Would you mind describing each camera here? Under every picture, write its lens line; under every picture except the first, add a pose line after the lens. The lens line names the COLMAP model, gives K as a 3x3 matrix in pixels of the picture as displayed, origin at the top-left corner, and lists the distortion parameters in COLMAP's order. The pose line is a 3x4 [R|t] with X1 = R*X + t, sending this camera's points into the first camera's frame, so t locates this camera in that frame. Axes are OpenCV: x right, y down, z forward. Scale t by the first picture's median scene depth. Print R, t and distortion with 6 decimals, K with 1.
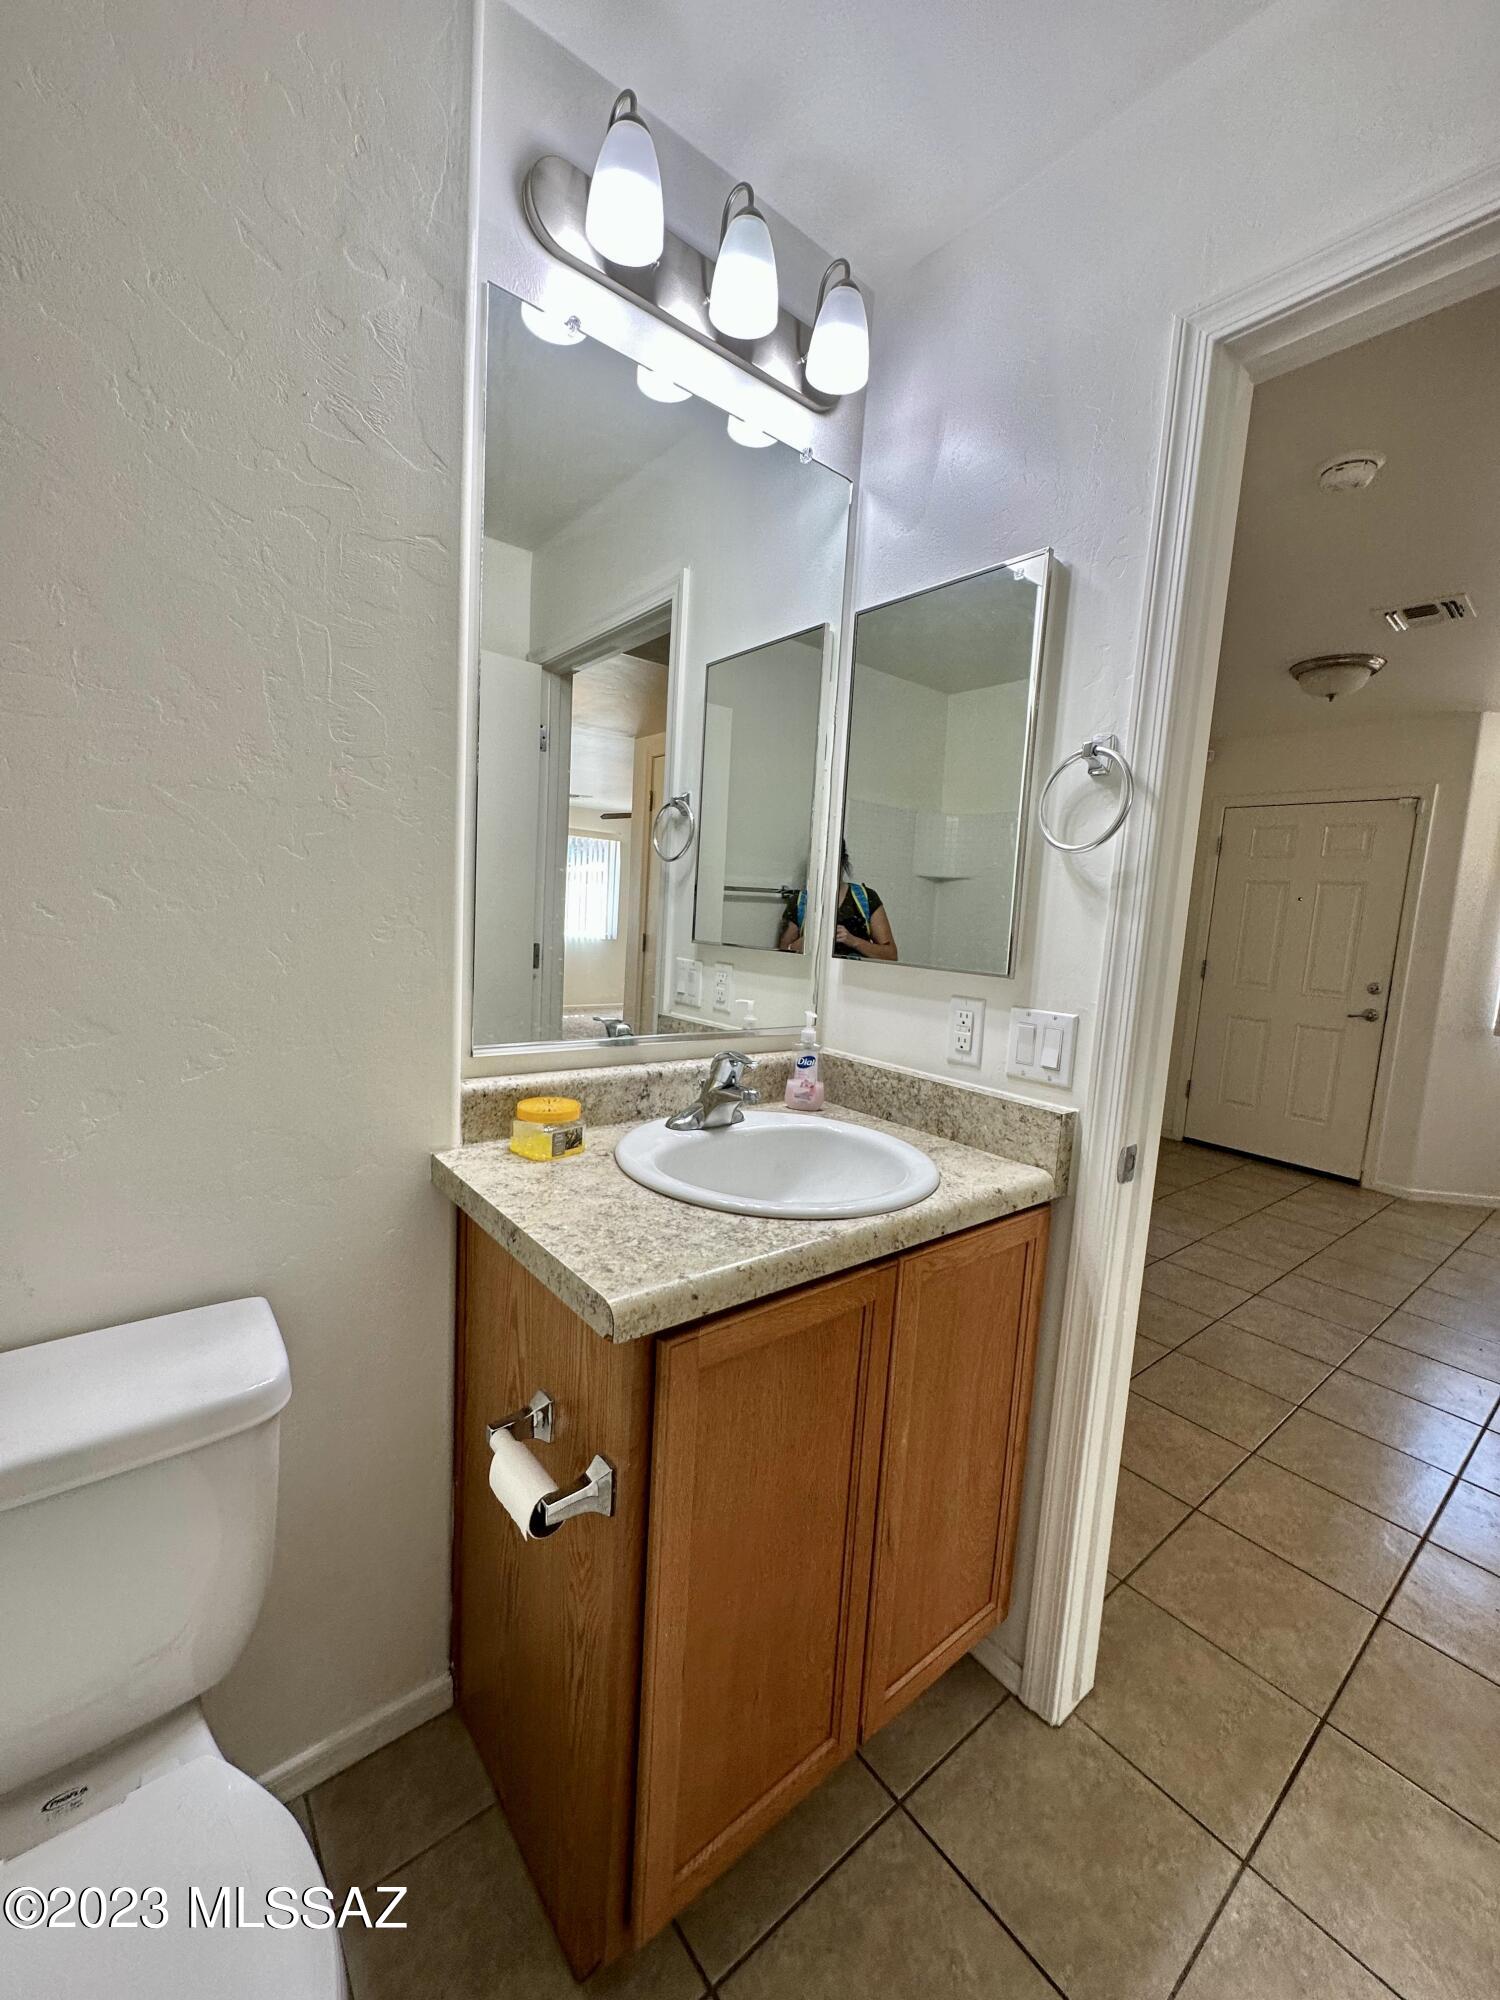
lens RADIAL K [[800.4, 0, 750.0], [0, 800.4, 1000.0], [0, 0, 1]] dist [-0.000096, -0.000205]
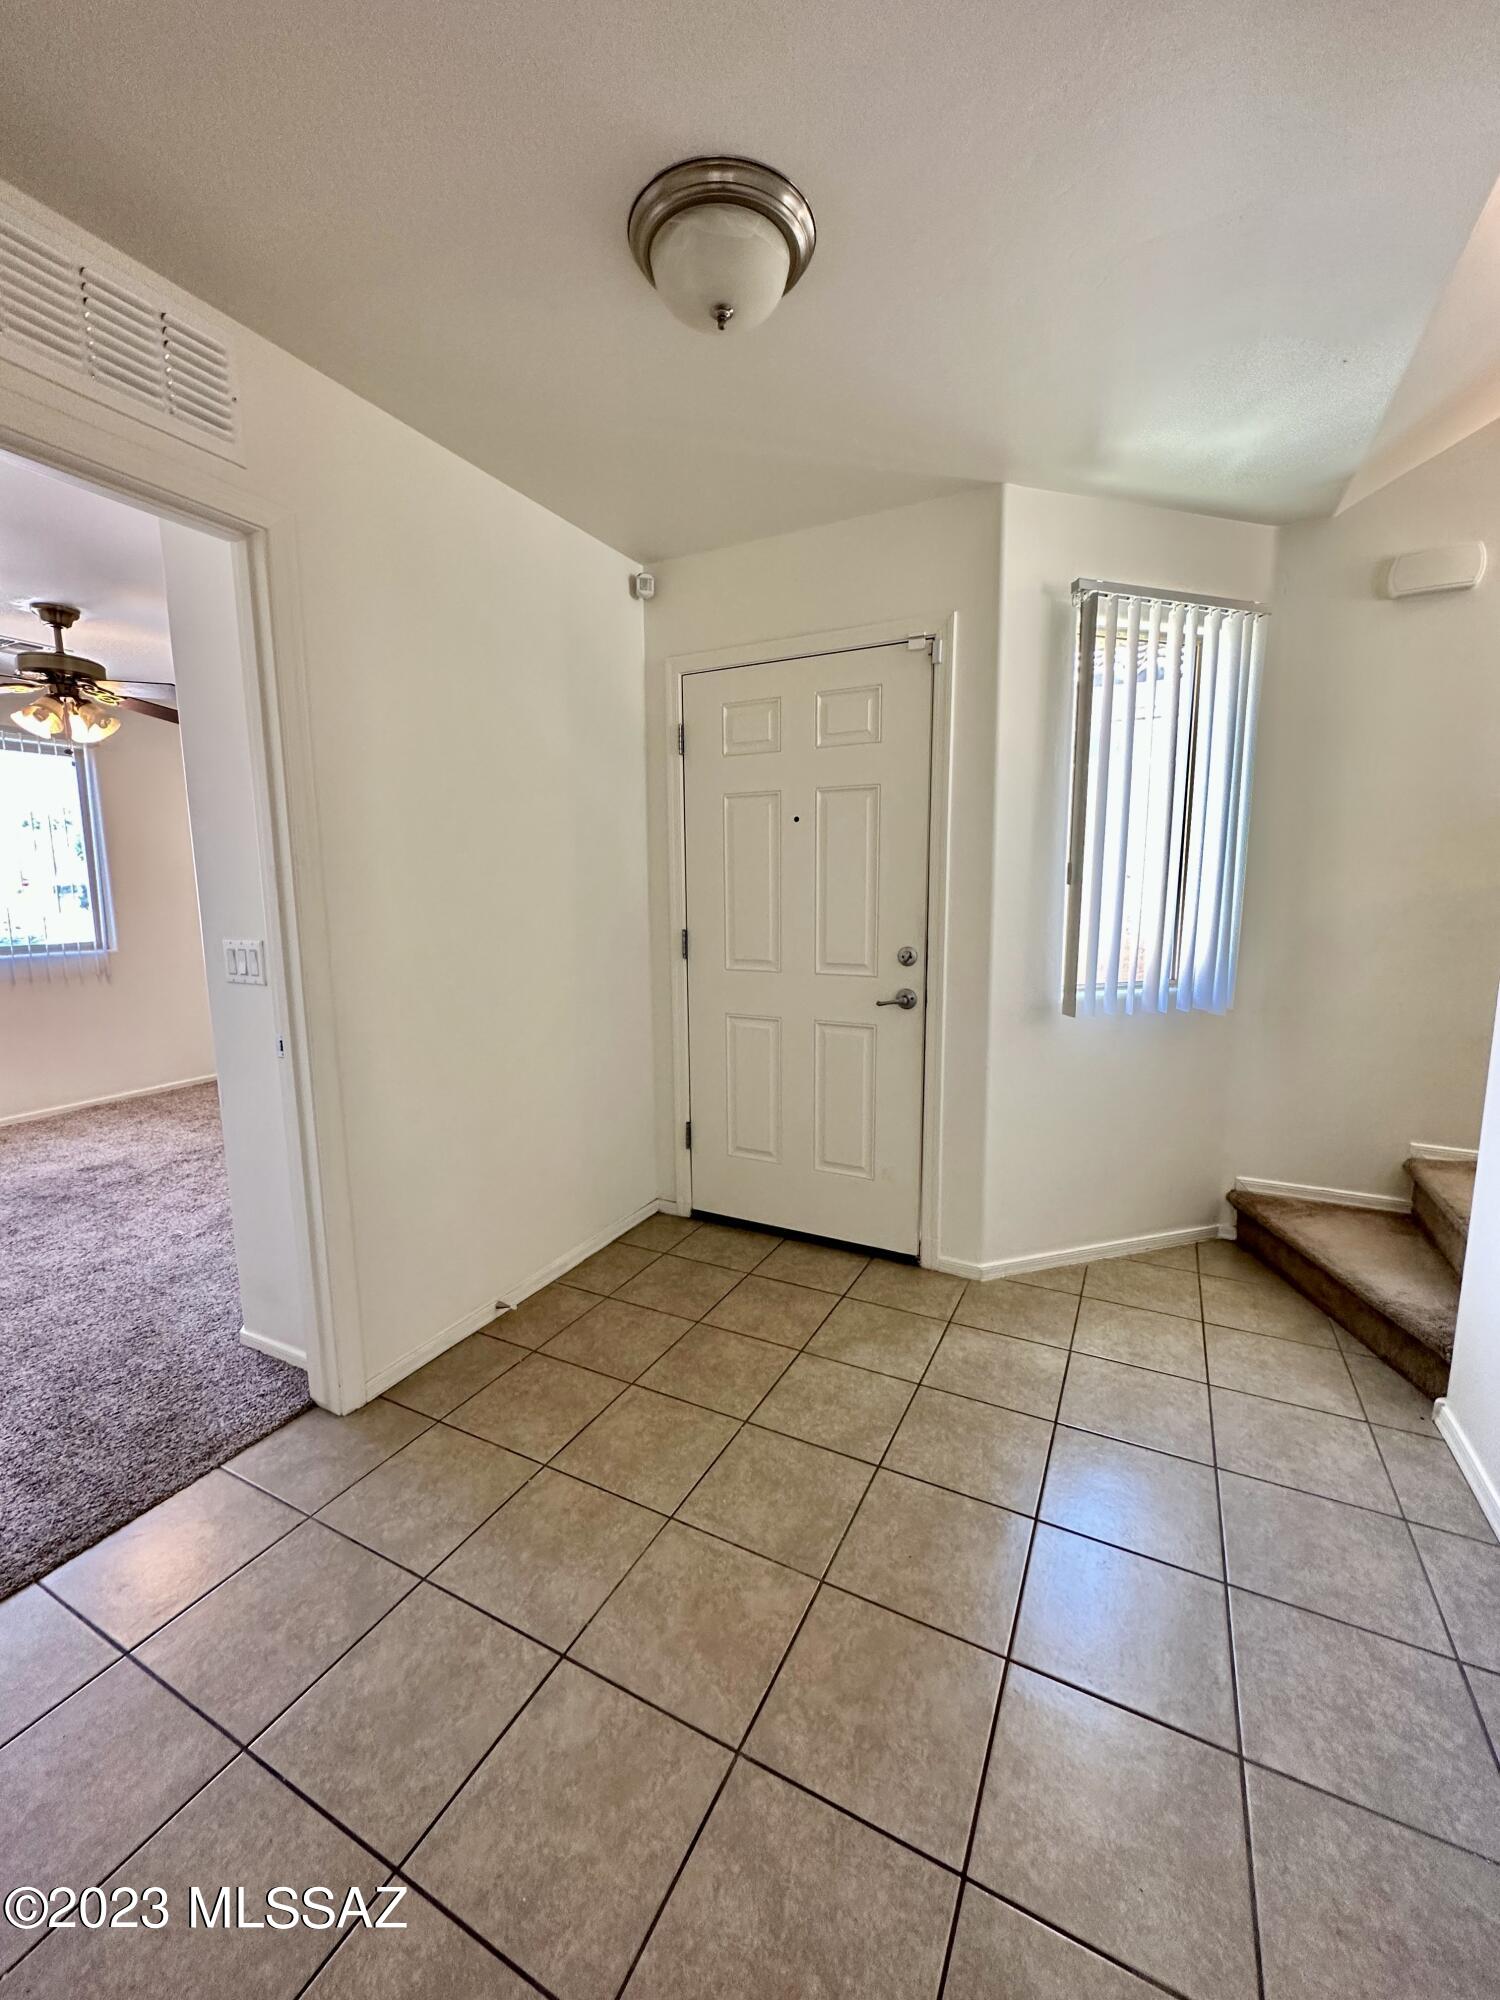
lens RADIAL K [[800.4, 0, 750.0], [0, 800.4, 1000.0], [0, 0, 1]] dist [-0.000096, -0.000205]
pose [[0.911540, -0.122817, 0.392443, 0.419466], [0.108117, 0.992360, 0.059439, -0.030612], [-0.396745, -0.011752, 0.917854, 0.475677]]
